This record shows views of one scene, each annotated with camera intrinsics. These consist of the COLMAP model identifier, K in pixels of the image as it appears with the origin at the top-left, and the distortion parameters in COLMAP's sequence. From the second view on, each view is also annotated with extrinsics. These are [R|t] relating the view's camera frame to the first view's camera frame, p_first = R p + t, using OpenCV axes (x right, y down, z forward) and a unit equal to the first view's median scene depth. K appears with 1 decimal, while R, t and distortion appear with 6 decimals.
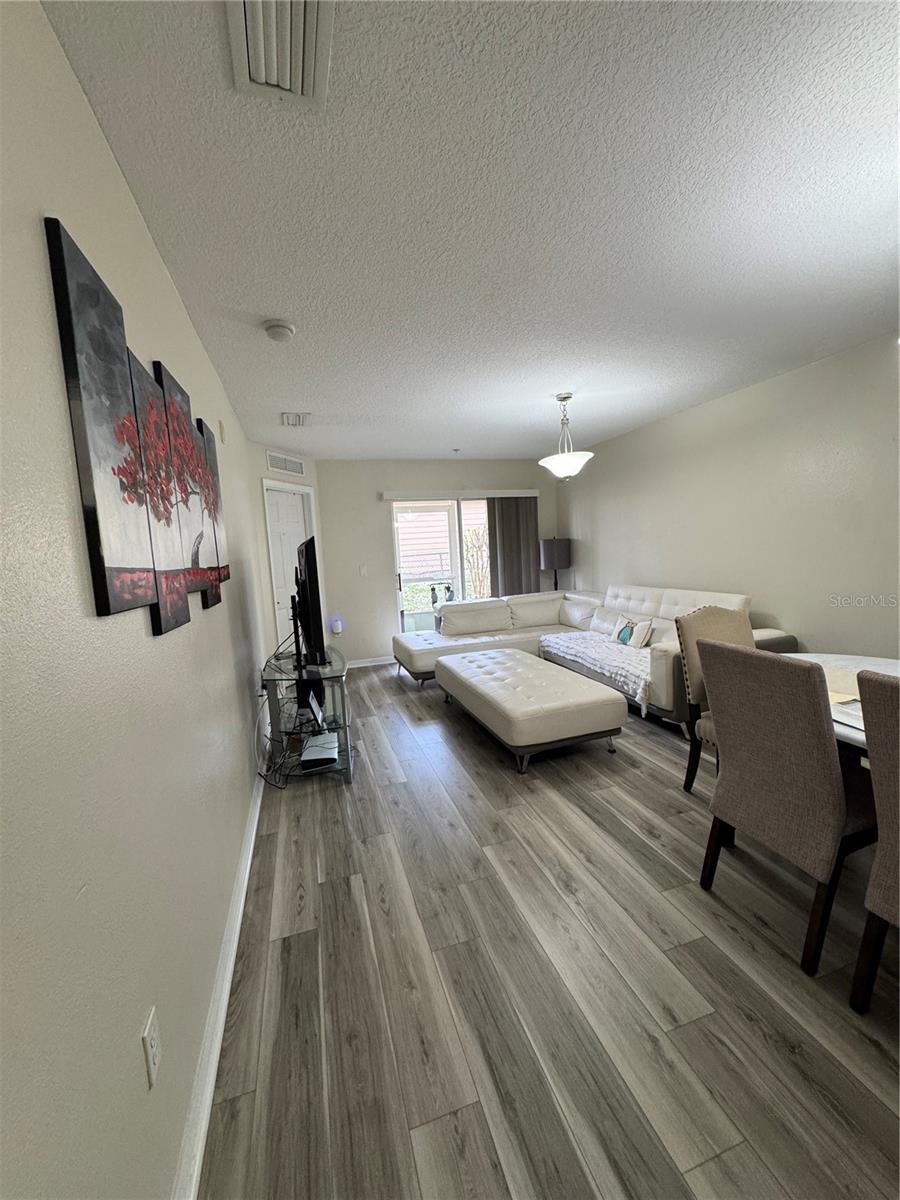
lens RADIAL K [[482.2, 0, 455.3], [0, 482.2, 600.4], [0, 0, 1]] dist [-0.000446, 0.000293]
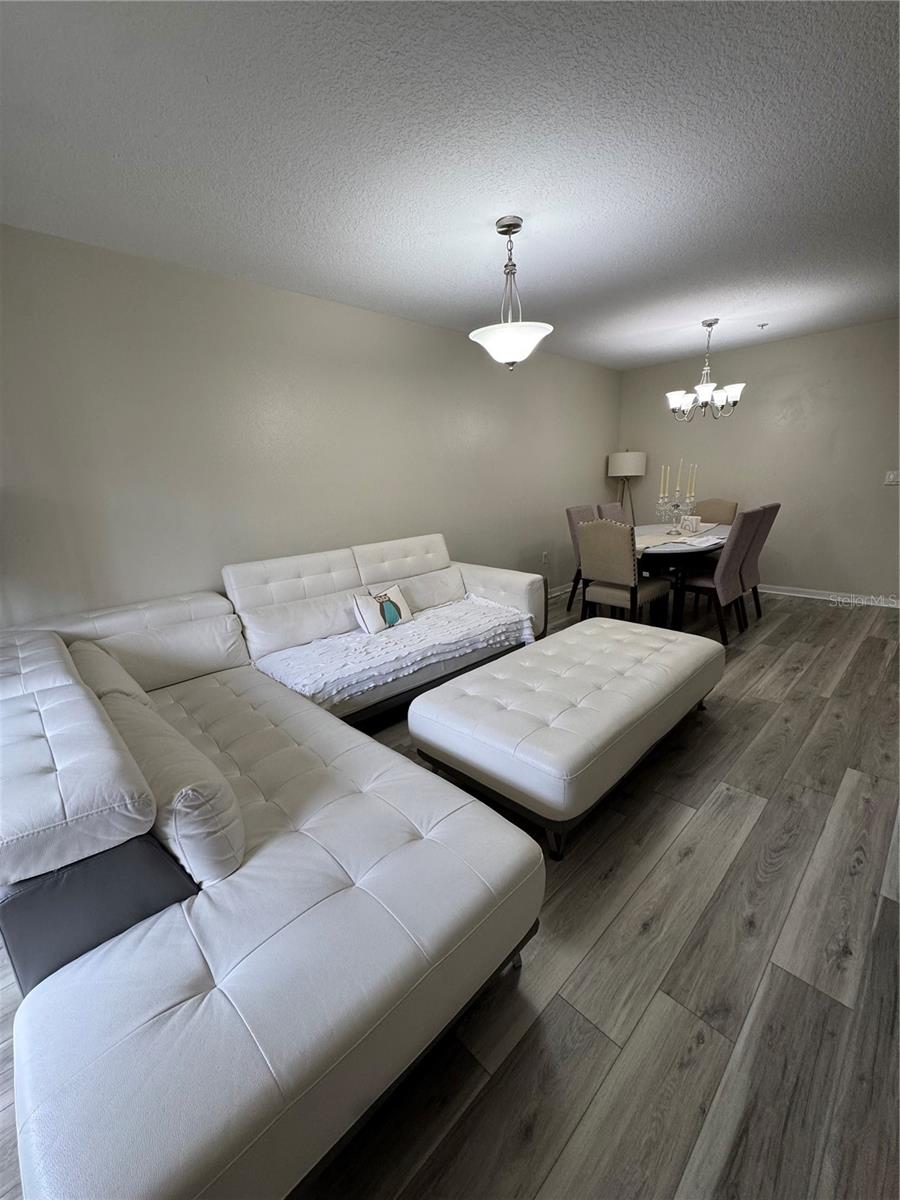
lens RADIAL K [[482.2, 0, 455.3], [0, 482.2, 600.4], [0, 0, 1]] dist [-0.000446, 0.000293]
pose [[-0.448303, -0.153808, 0.880550, -0.349764], [0.158560, 0.955780, 0.247674, -0.119852], [-0.879706, 0.250653, -0.404092, 1.393537]]
